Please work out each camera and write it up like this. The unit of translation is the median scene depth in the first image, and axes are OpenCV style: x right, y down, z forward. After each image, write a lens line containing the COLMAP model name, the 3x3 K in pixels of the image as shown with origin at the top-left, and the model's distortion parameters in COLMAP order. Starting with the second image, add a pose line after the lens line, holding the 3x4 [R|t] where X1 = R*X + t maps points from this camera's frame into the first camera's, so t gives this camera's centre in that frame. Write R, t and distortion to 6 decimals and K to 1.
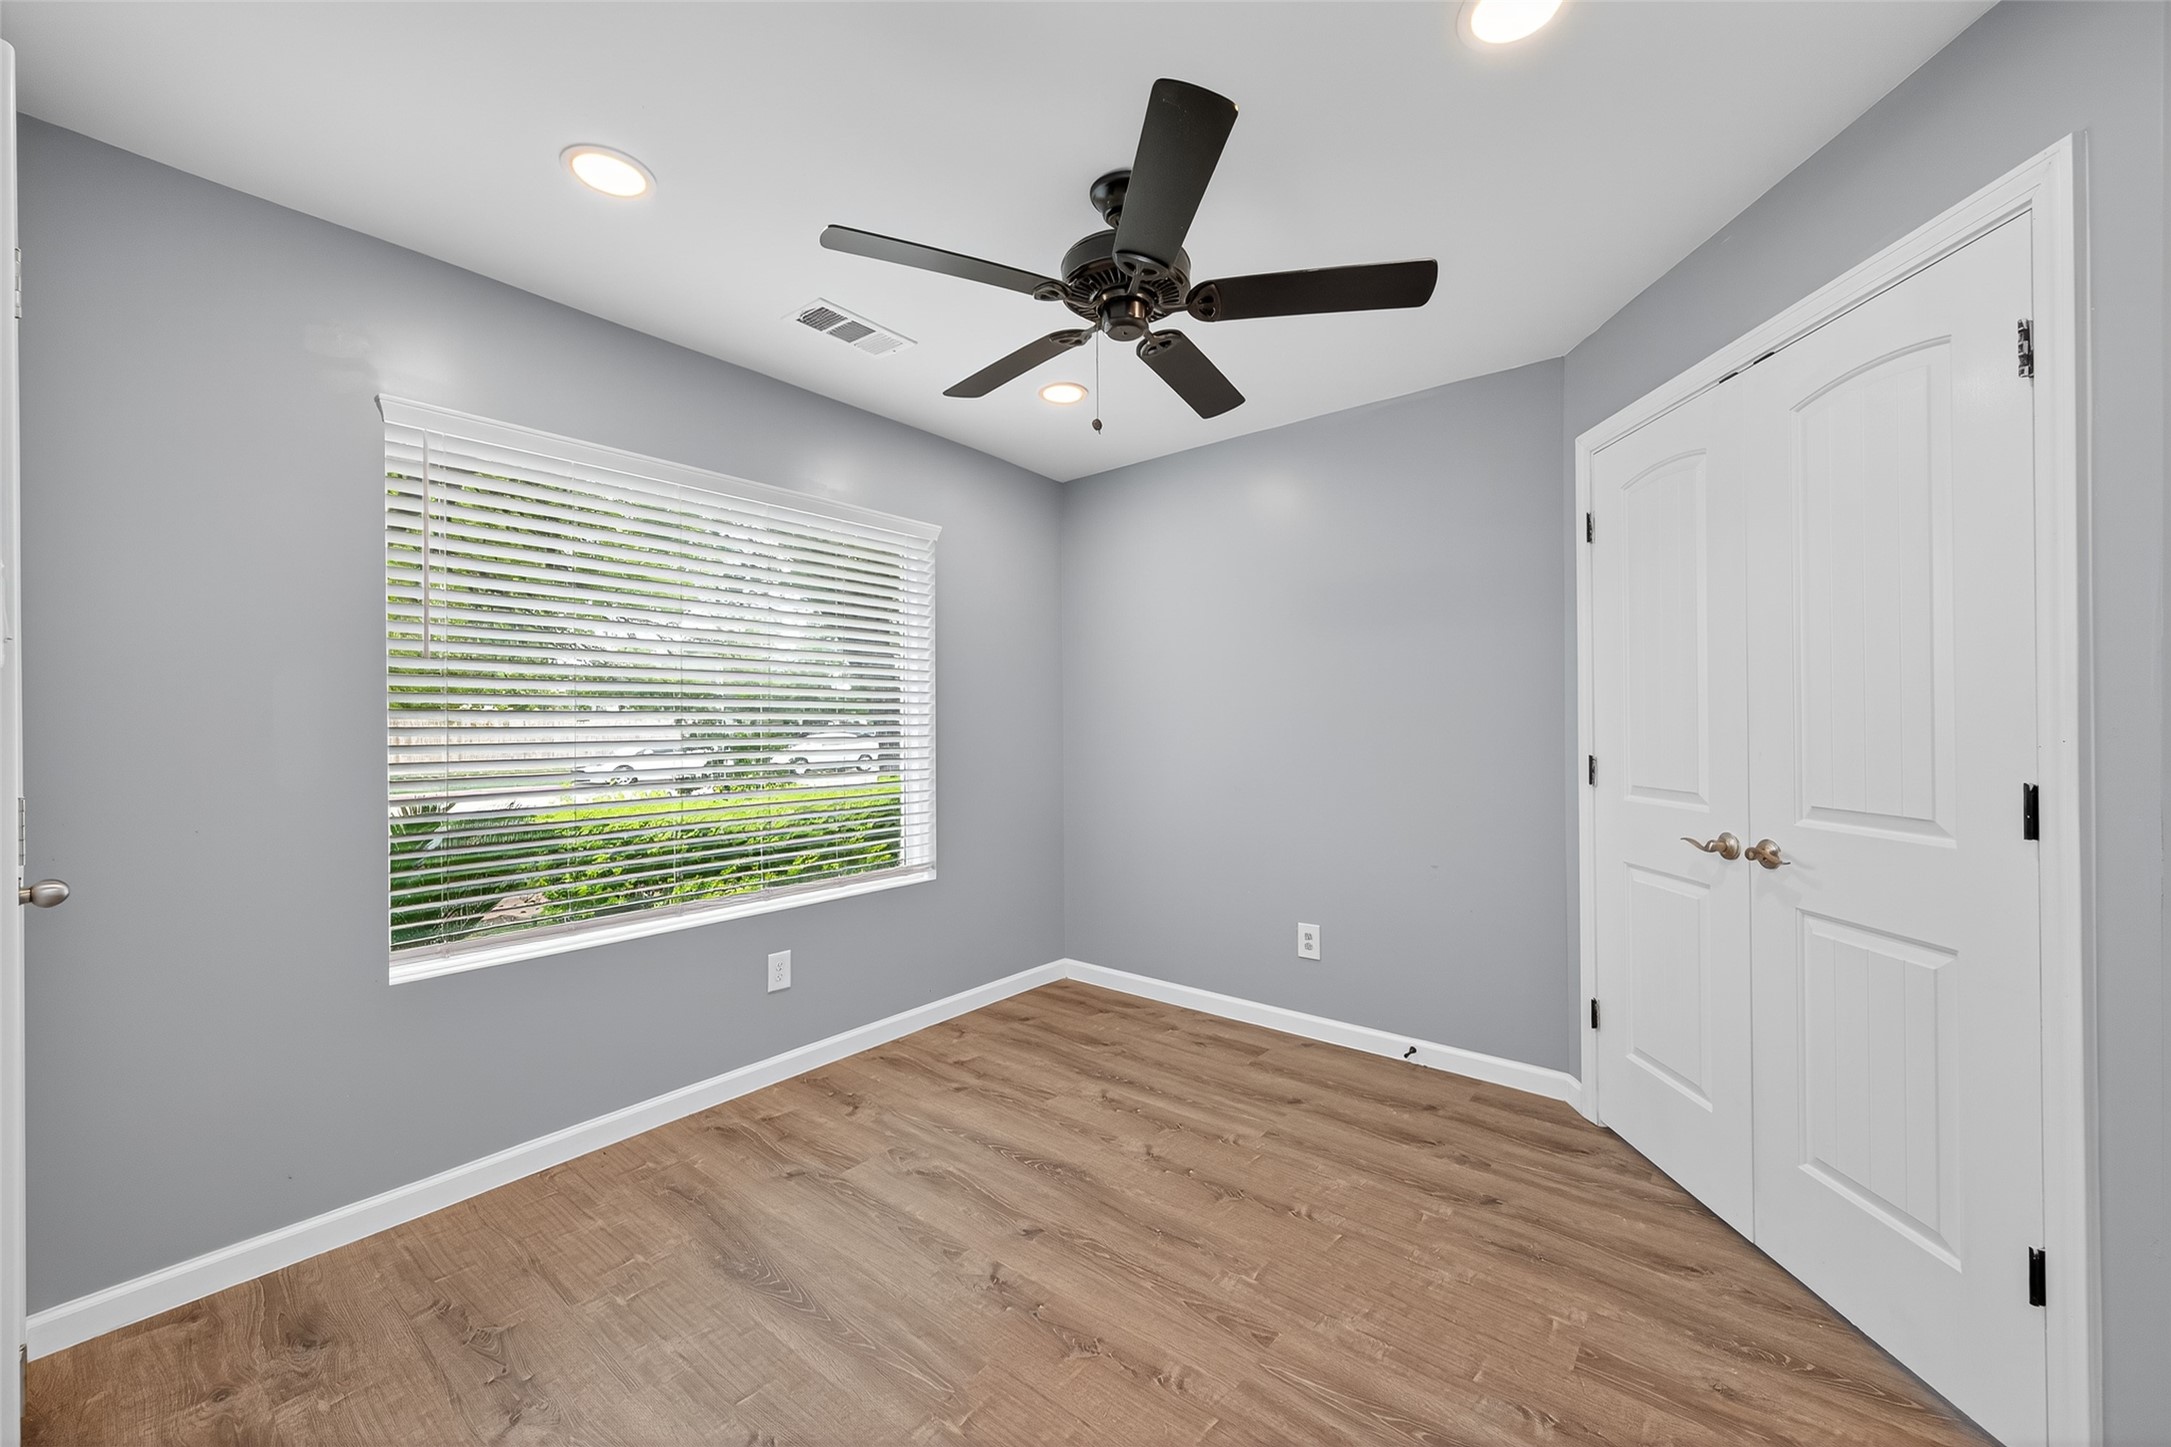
lens RADIAL K [[816.3, 0, 1105.7], [0, 816.3, 724.6], [0, 0, 1]] dist [0.000604, -0.000077]
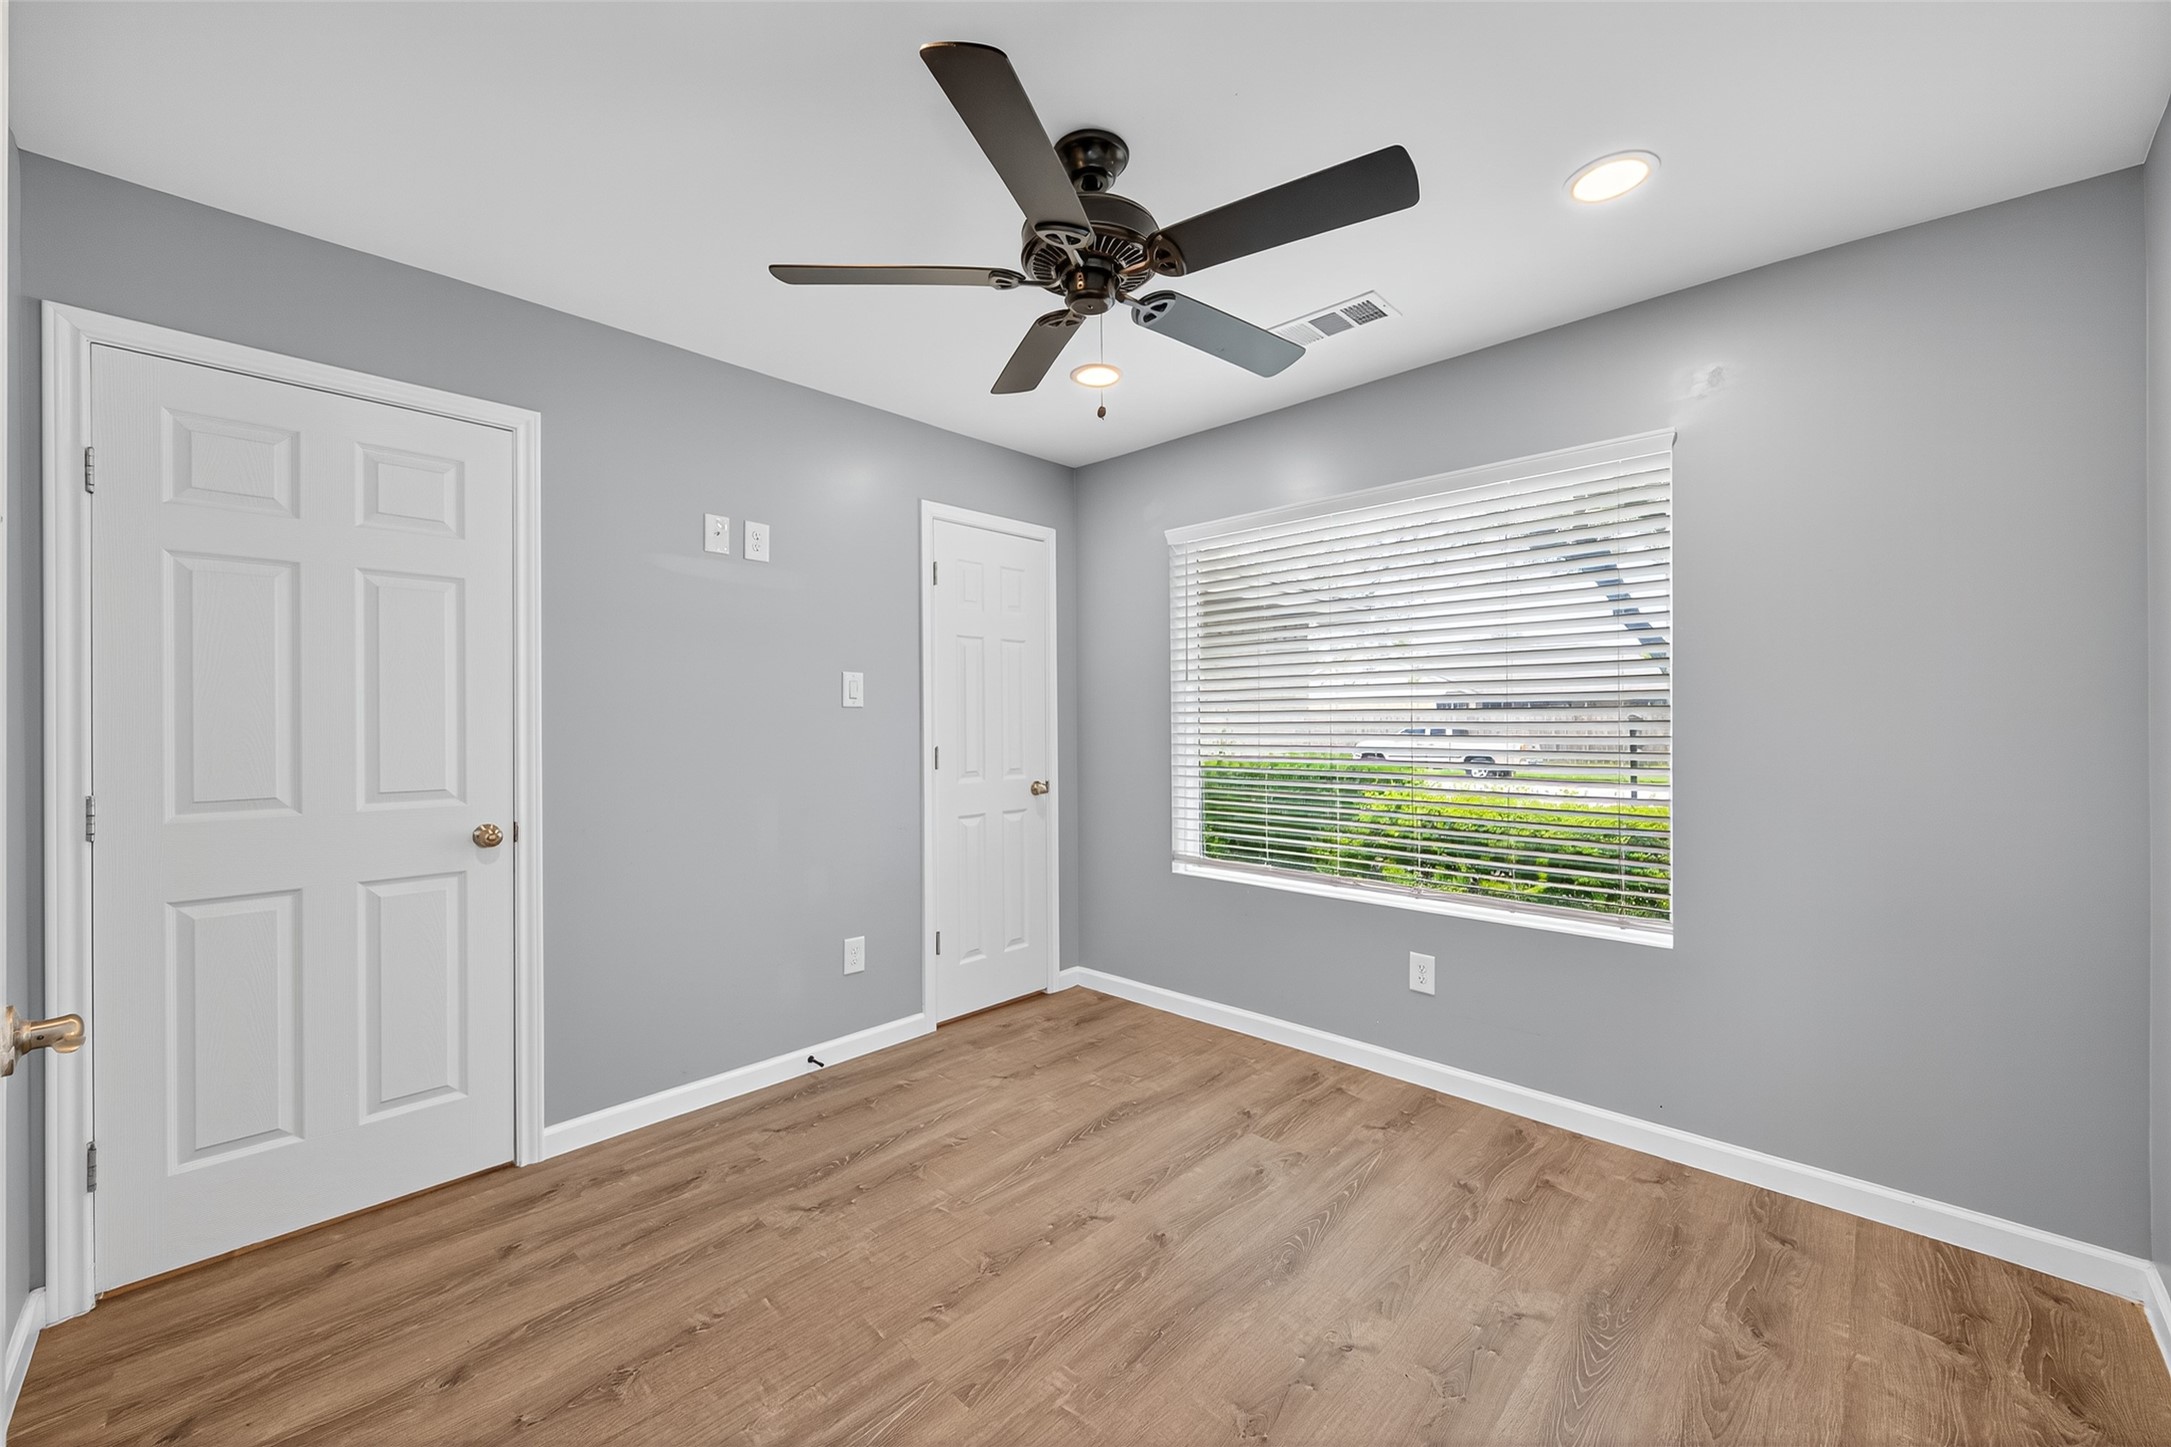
lens RADIAL K [[841.3, 0, 1088.0], [0, 841.3, 726.7], [0, 0, 1]] dist [0.008289, -0.000564]
pose [[-0.072714, 0.016894, -0.997210, 0.799629], [0.000272, 0.999857, 0.016919, -0.011786], [0.997353, 0.000959, -0.072708, 0.858660]]
